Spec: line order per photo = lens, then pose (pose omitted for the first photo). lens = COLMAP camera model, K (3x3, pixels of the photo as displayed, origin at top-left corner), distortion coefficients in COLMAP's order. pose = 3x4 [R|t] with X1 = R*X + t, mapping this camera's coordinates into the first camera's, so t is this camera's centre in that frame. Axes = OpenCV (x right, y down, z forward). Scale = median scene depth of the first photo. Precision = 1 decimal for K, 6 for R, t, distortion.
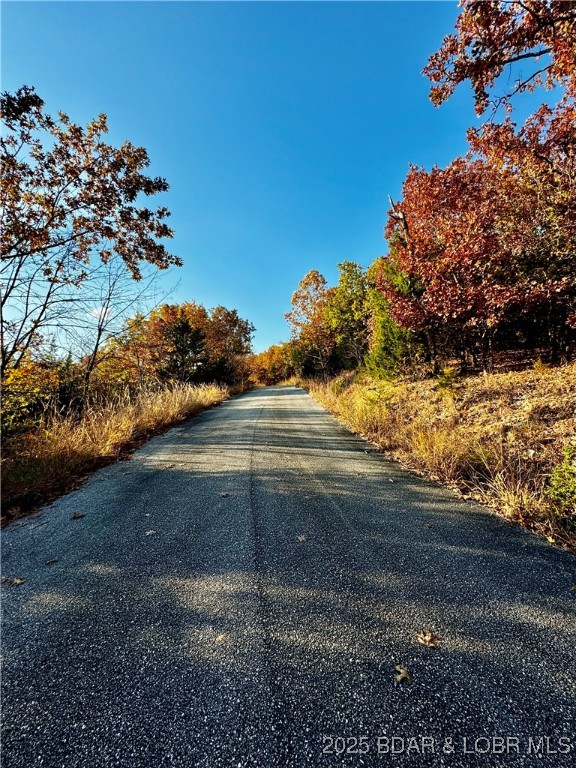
lens RADIAL K [[306.8, 0, 289.2], [0, 306.8, 383.5], [0, 0, 1]] dist [0.012028, 0.001428]
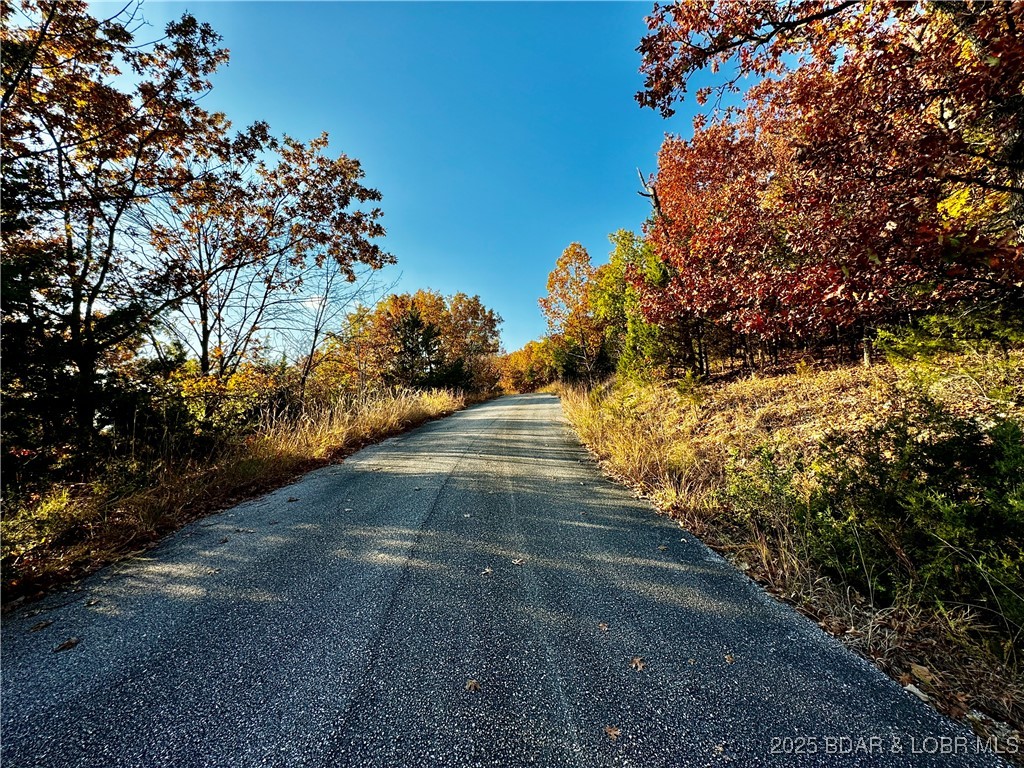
lens RADIAL K [[409.1, 0, 510.9], [0, 409.1, 386.2], [0, 0, 1]] dist [0.012028, 0.001428]
pose [[0.993515, 0.000477, -0.113696, 0.129890], [-0.001845, 0.999927, -0.011933, 0.006529], [0.113682, 0.012066, 0.993444, -0.188416]]
